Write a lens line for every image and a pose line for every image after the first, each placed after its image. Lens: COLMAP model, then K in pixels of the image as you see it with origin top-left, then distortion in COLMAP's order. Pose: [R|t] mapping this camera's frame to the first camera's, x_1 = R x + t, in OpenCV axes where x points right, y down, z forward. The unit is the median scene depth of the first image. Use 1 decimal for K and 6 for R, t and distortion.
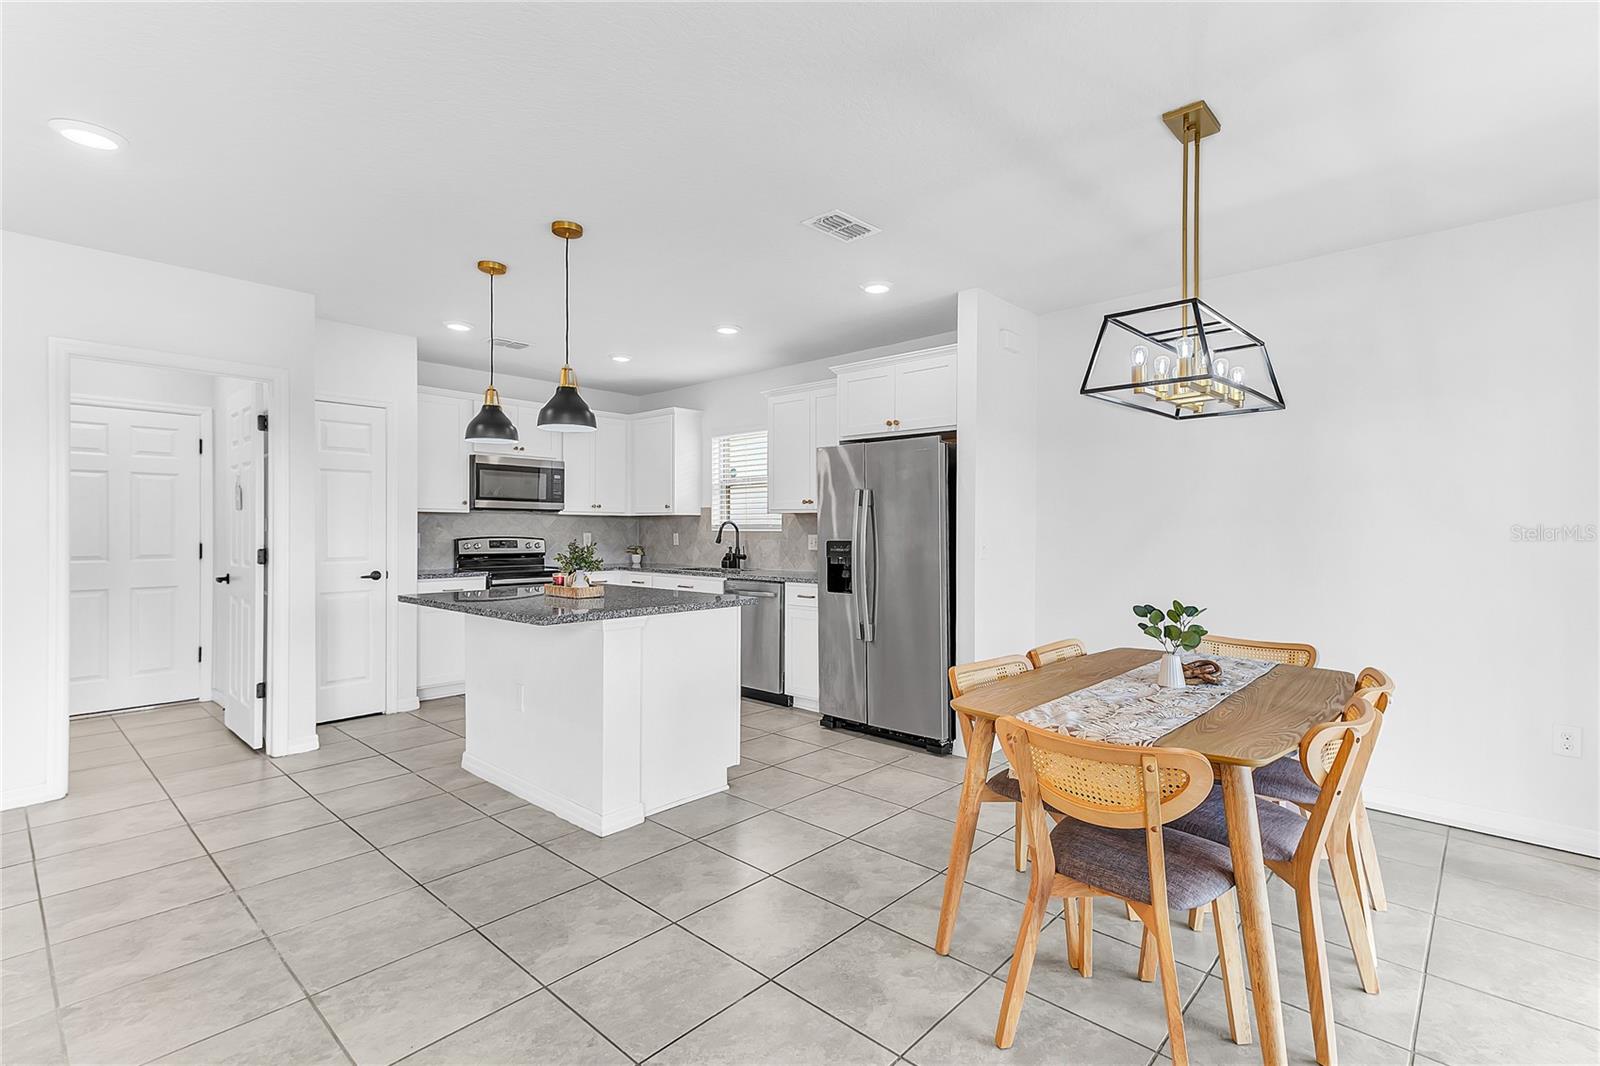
lens RADIAL K [[744.6, 0, 800.3], [0, 744.6, 525.9], [0, 0, 1]] dist [0.032308, -0.000159]
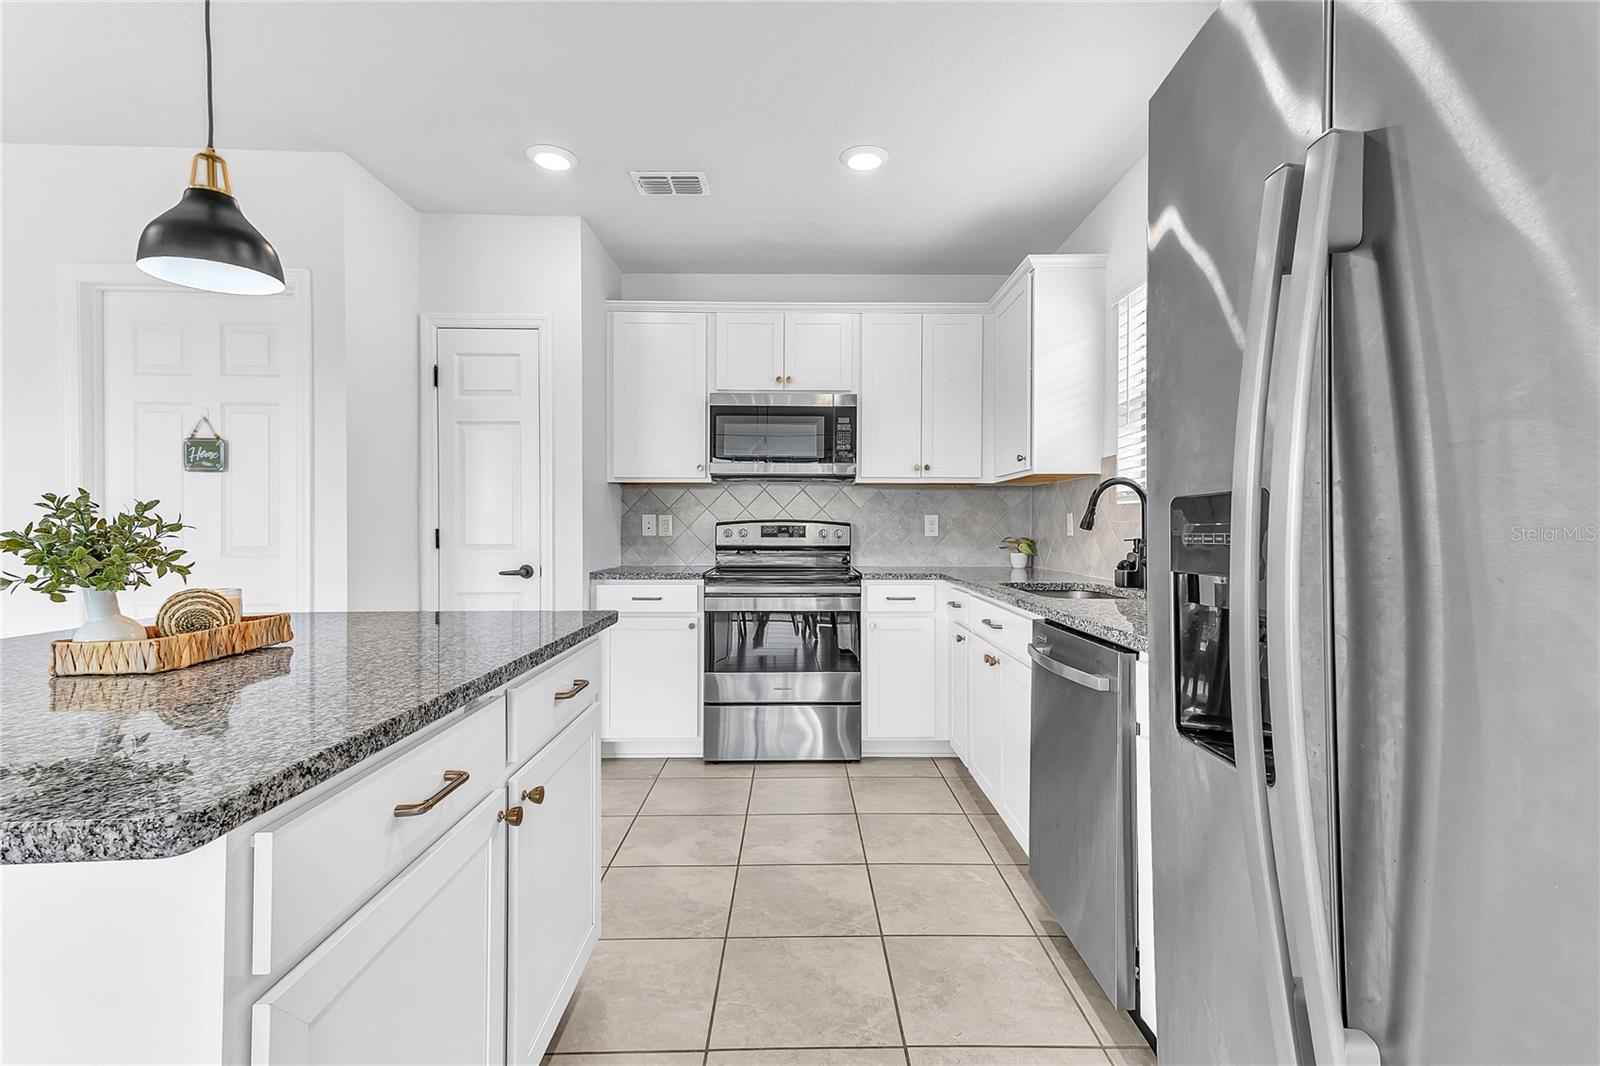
lens RADIAL K [[744.6, 0, 816.3], [0, 744.6, 524.2], [0, 0, 1]] dist [0.032308, -0.000159]
pose [[0.697822, -0.004383, -0.716257, 0.096493], [0.003785, 0.999990, -0.002431, 0.021142], [0.716261, -0.001015, 0.697832, 0.603149]]
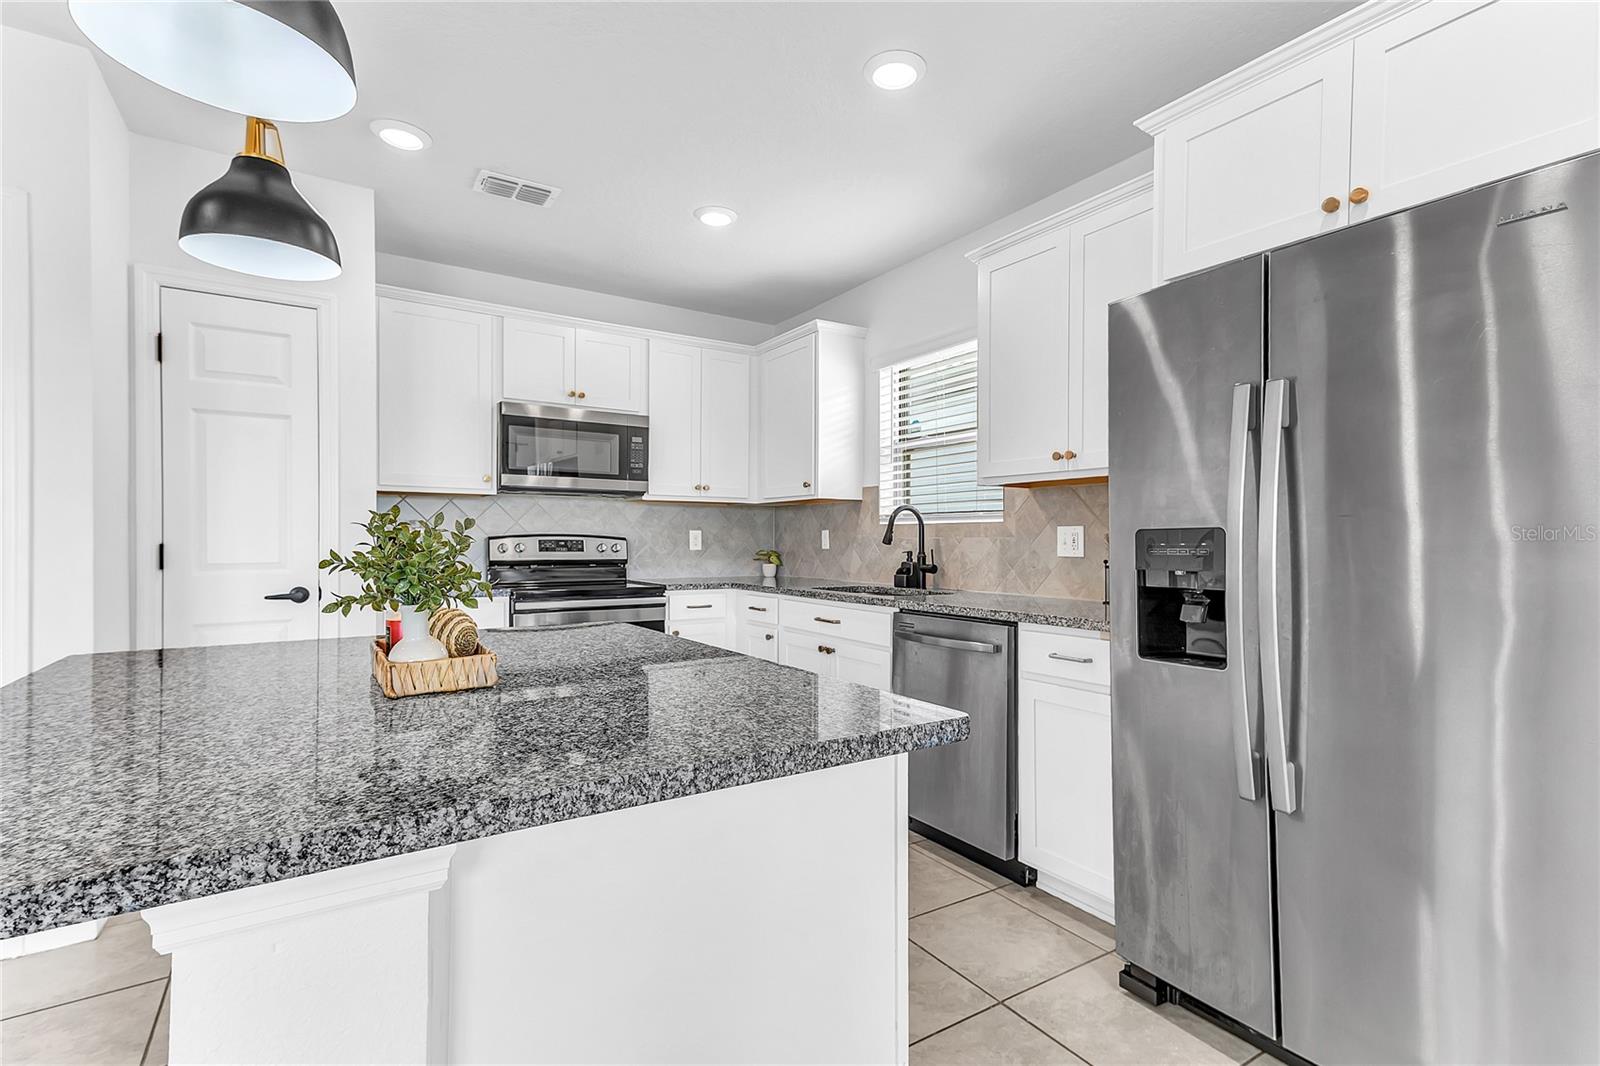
lens RADIAL K [[744.6, 0, 808.0], [0, 744.6, 541.1], [0, 0, 1]] dist [0.032308, -0.000159]
pose [[0.969058, 0.000358, -0.246831, -0.028714], [0.000845, 0.999988, 0.004768, 0.018686], [0.246830, -0.004829, 0.969047, 0.448320]]
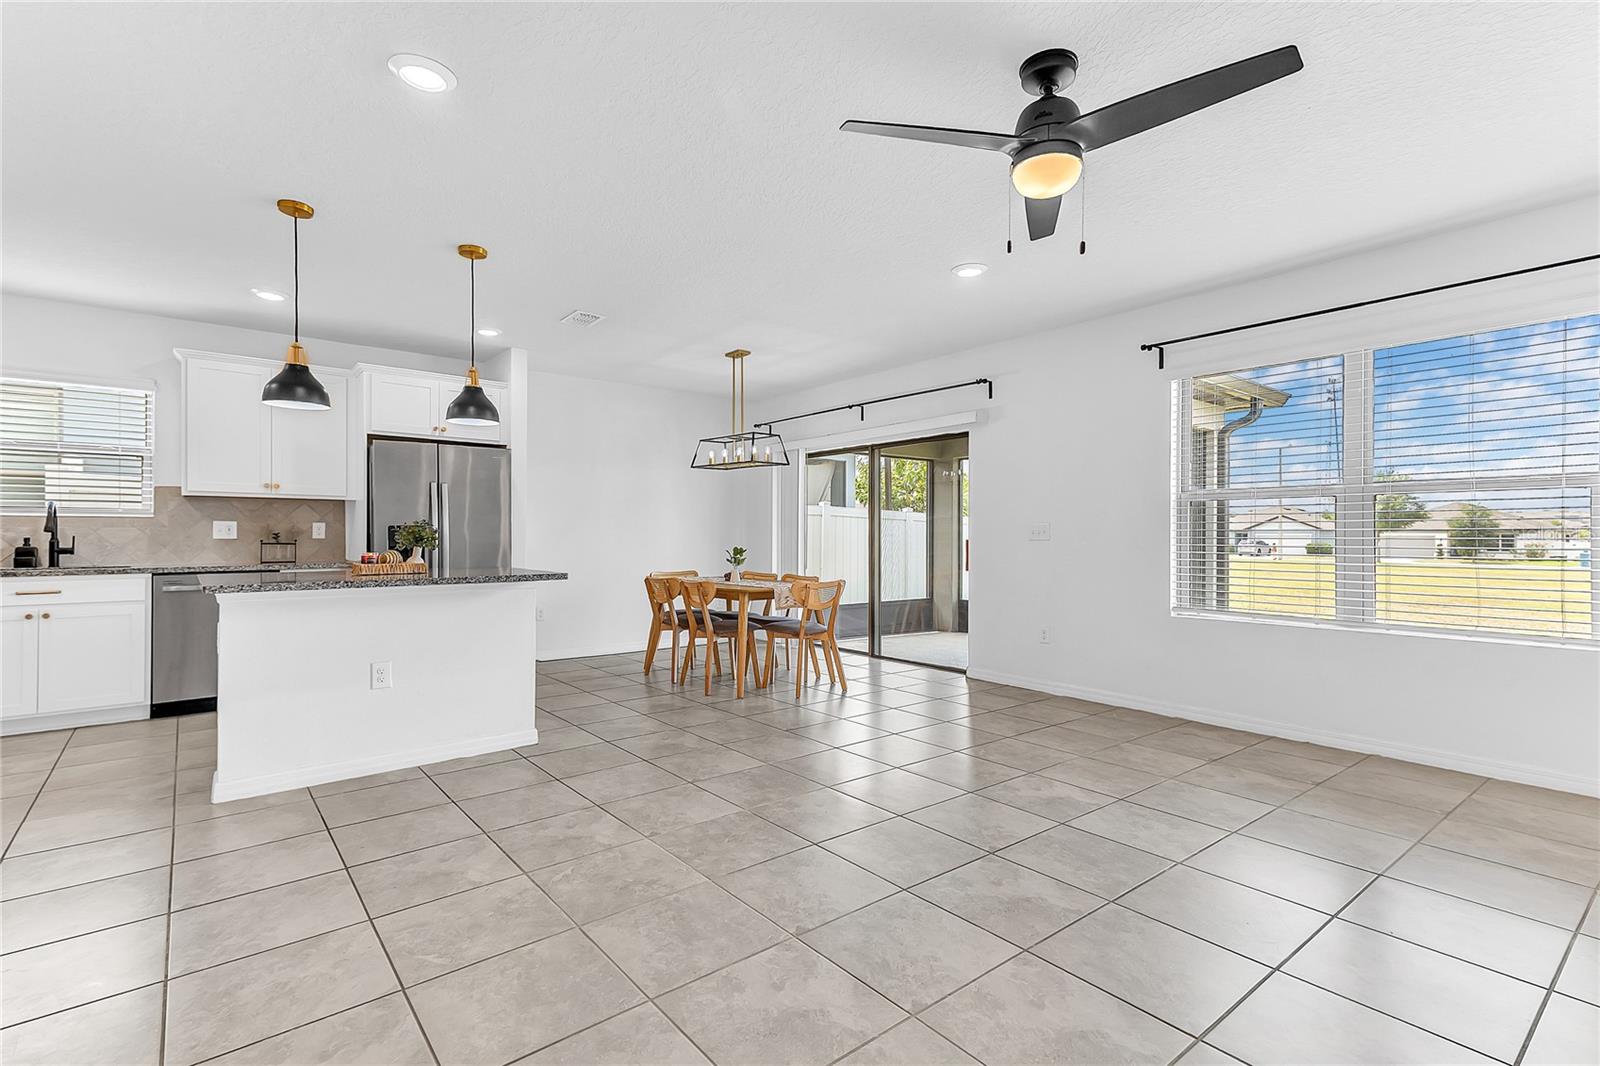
lens RADIAL K [[744.6, 0, 808.3], [0, 744.6, 536.5], [0, 0, 1]] dist [0.032308, -0.000159]
pose [[0.146113, -0.004672, 0.989257, -0.762200], [-0.004870, 0.999973, 0.005442, 0.020828], [-0.989256, -0.005613, 0.146086, 0.172537]]
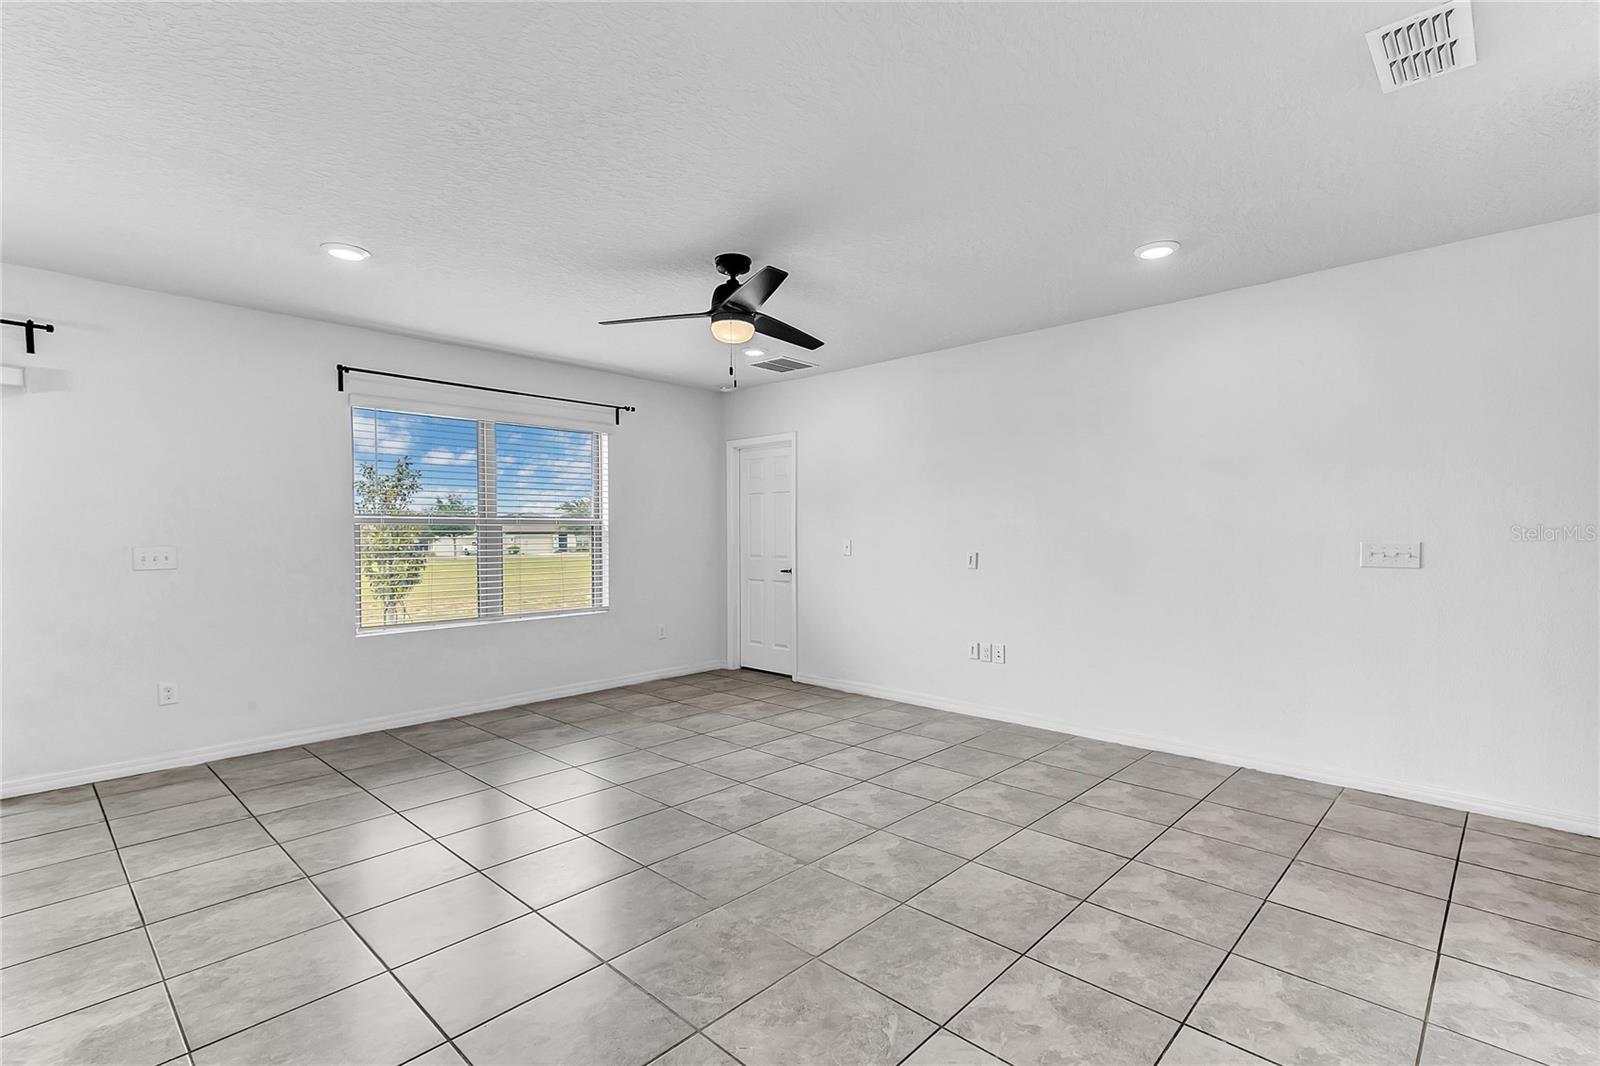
lens RADIAL K [[744.6, 0, 805.4], [0, 744.6, 540.6], [0, 0, 1]] dist [0.032308, -0.000159]
pose [[-0.999867, 0.000533, 0.016273, -0.427214], [0.000624, 0.999984, 0.005585, -0.000194], [-0.016269, 0.005594, -0.999852, 0.701773]]
